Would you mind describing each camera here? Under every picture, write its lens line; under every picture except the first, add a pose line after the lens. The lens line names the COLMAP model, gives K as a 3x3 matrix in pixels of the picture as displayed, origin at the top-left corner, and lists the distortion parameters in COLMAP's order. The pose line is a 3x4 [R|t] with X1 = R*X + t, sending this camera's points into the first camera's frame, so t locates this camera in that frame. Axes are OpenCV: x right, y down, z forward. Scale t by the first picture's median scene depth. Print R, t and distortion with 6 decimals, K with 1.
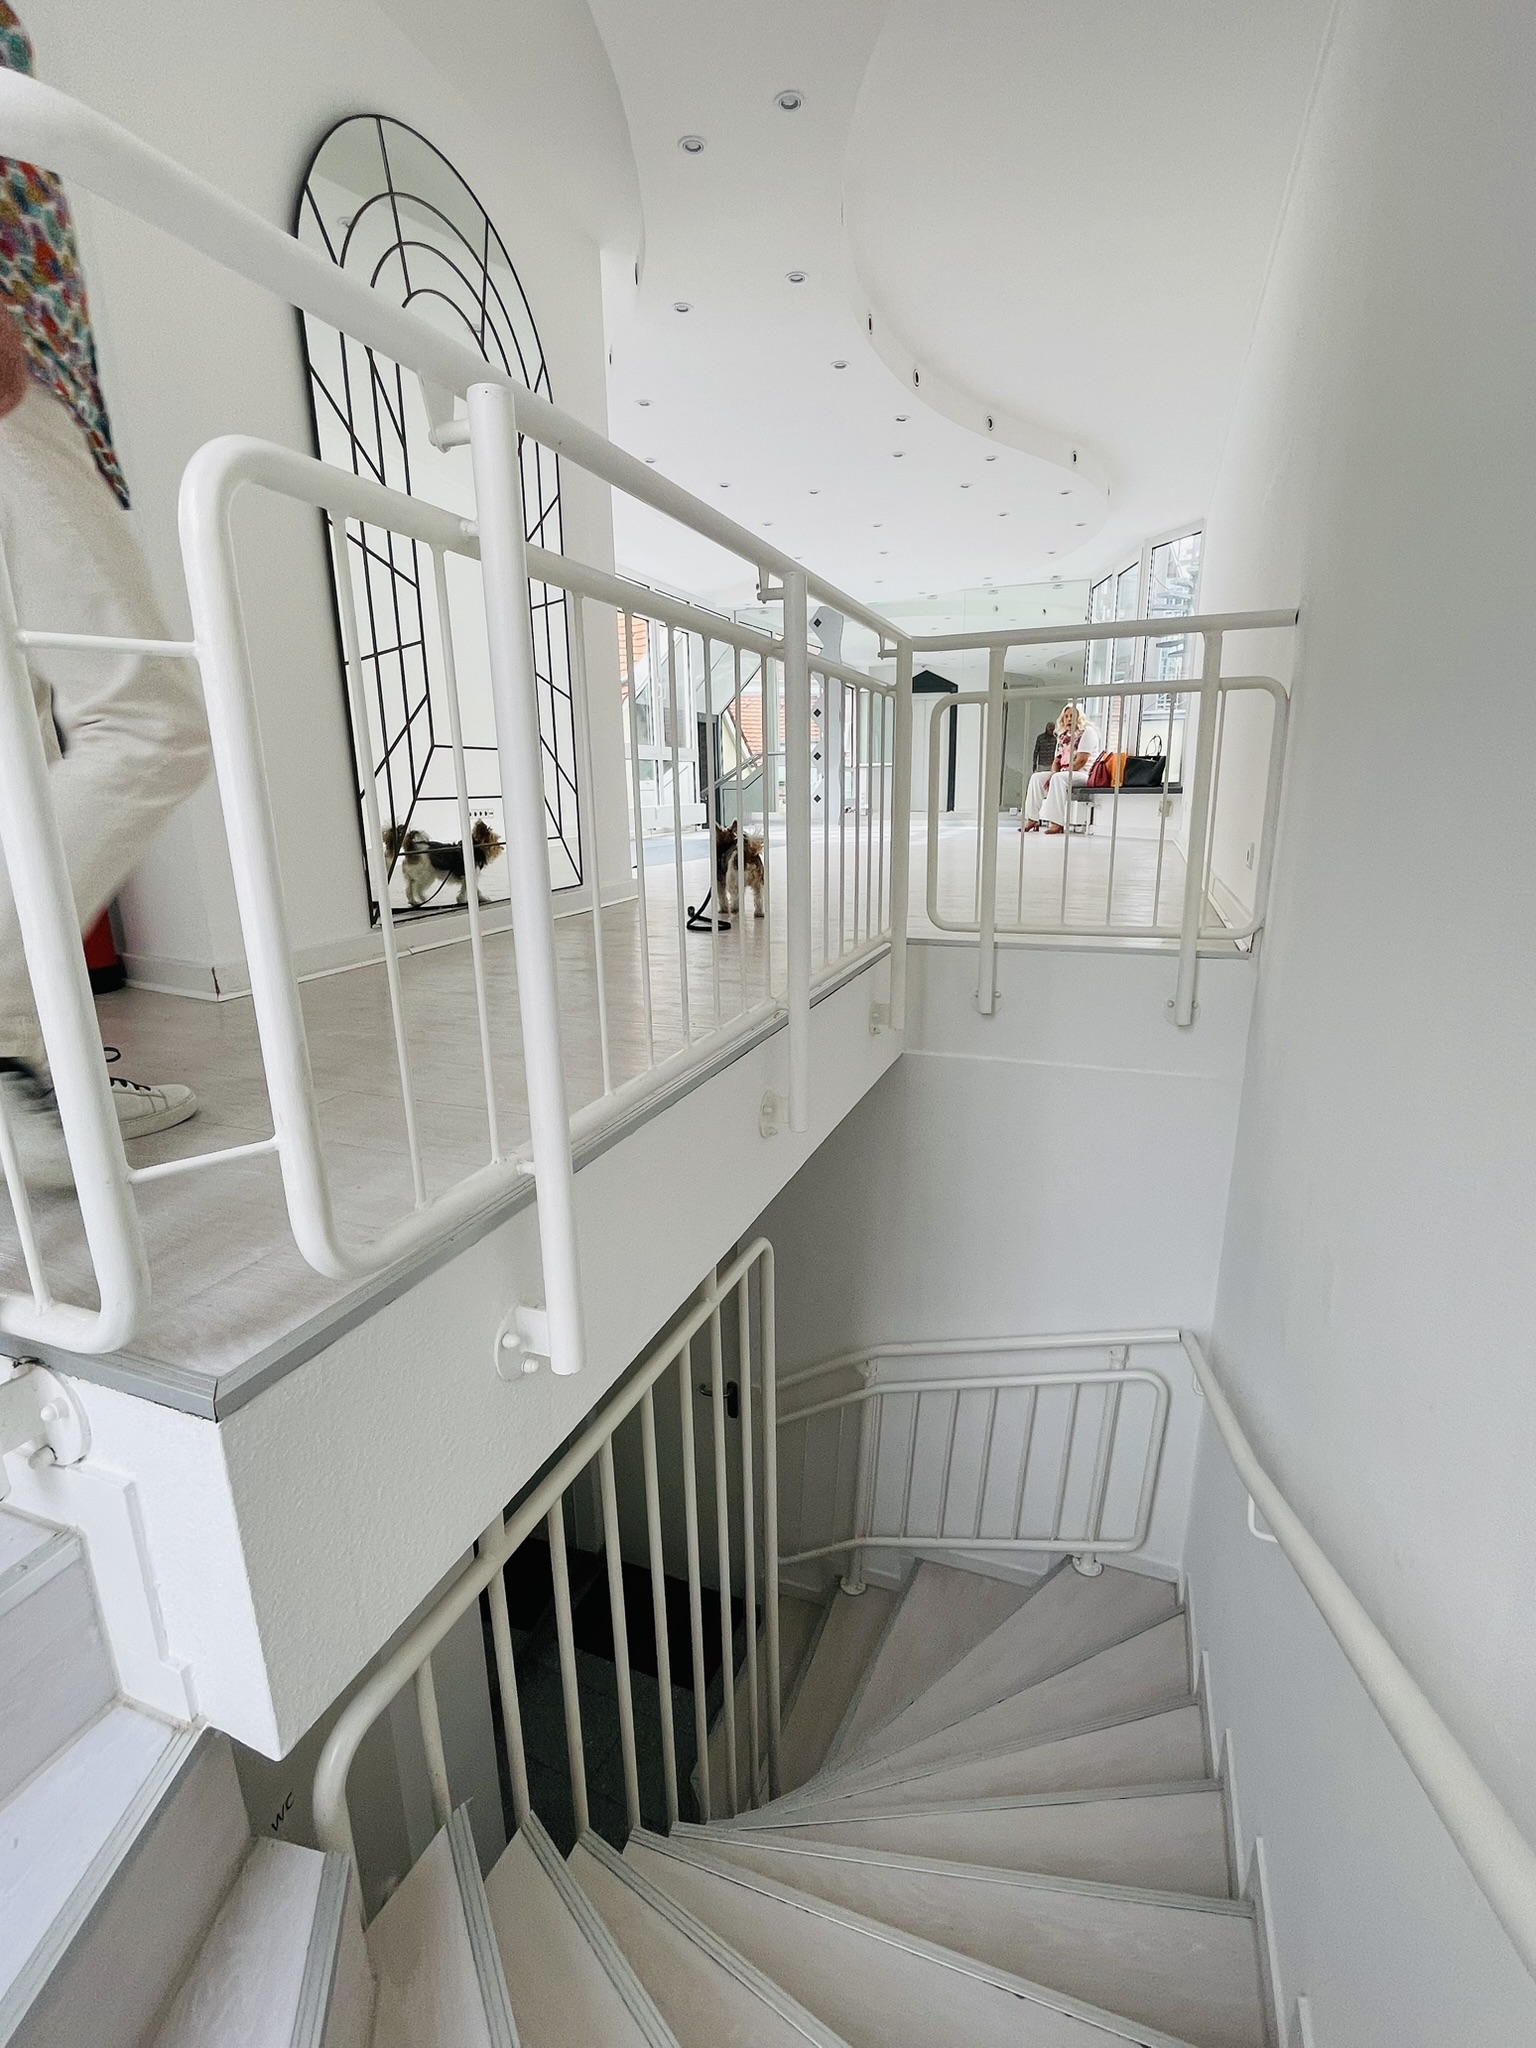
lens RADIAL K [[934.0, 0, 775.3], [0, 934.0, 1029.7], [0, 0, 1]] dist [-0.001481, 0.000071]
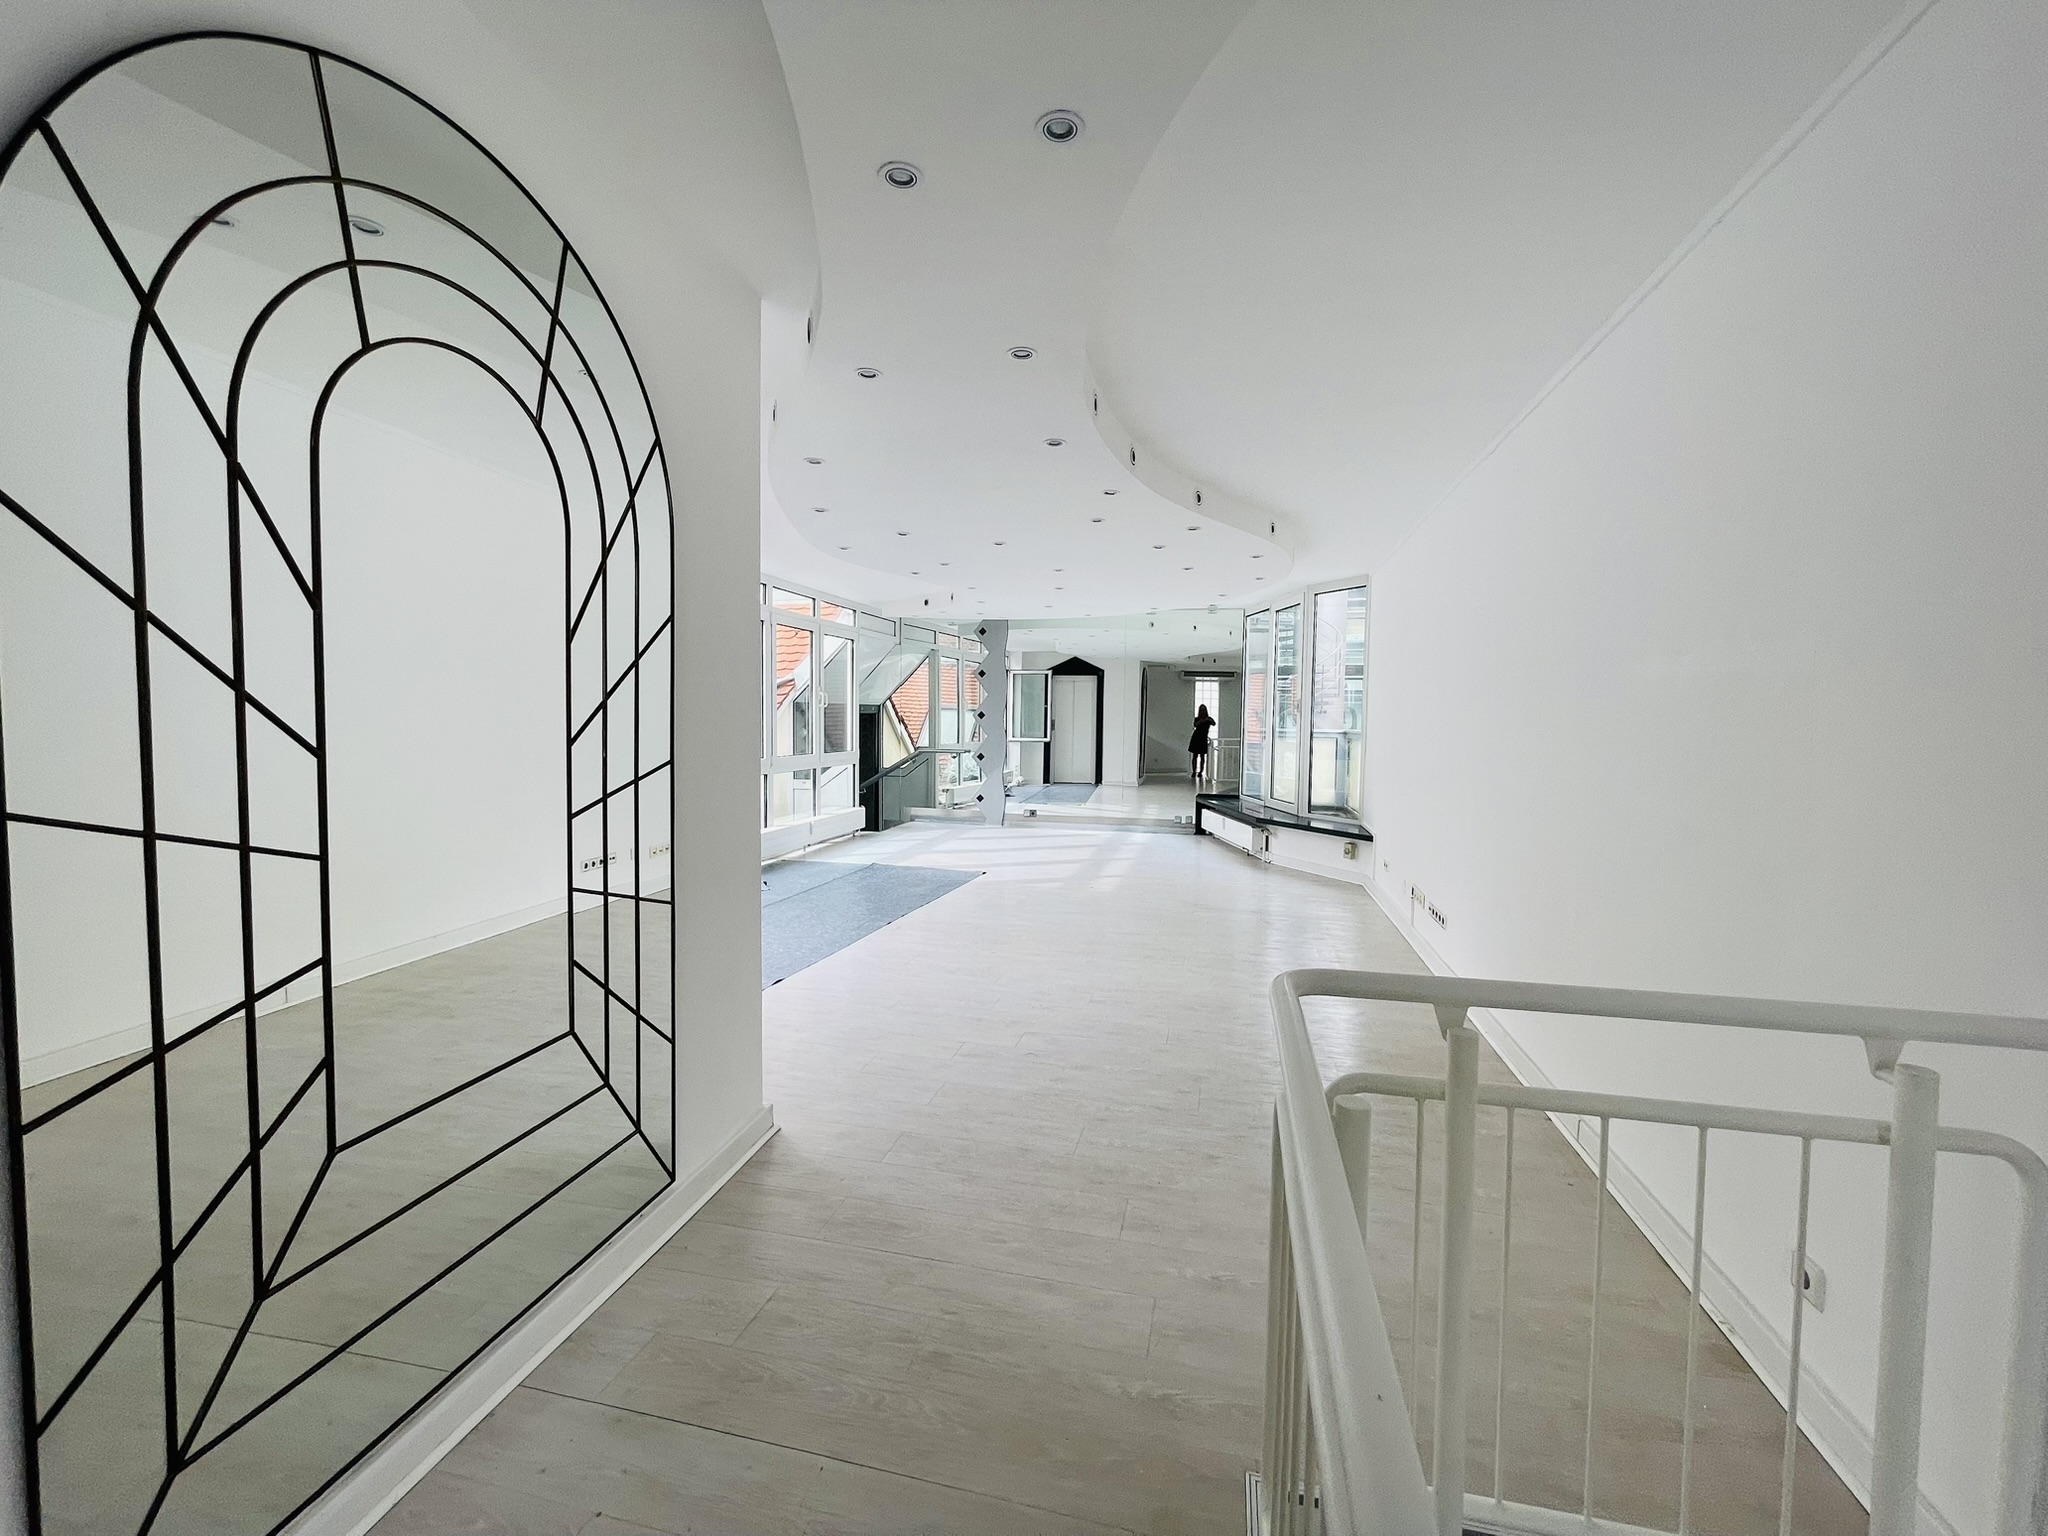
lens RADIAL K [[835.3, 0, 1026.5], [0, 835.3, 761.8], [0, 0, 1]] dist [-0.003145, 0.000036]
pose [[0.992107, 0.020888, 0.123639, -0.064854], [0.004051, 0.980173, -0.198104, -0.431951], [-0.125325, 0.197042, 0.972352, 0.504291]]
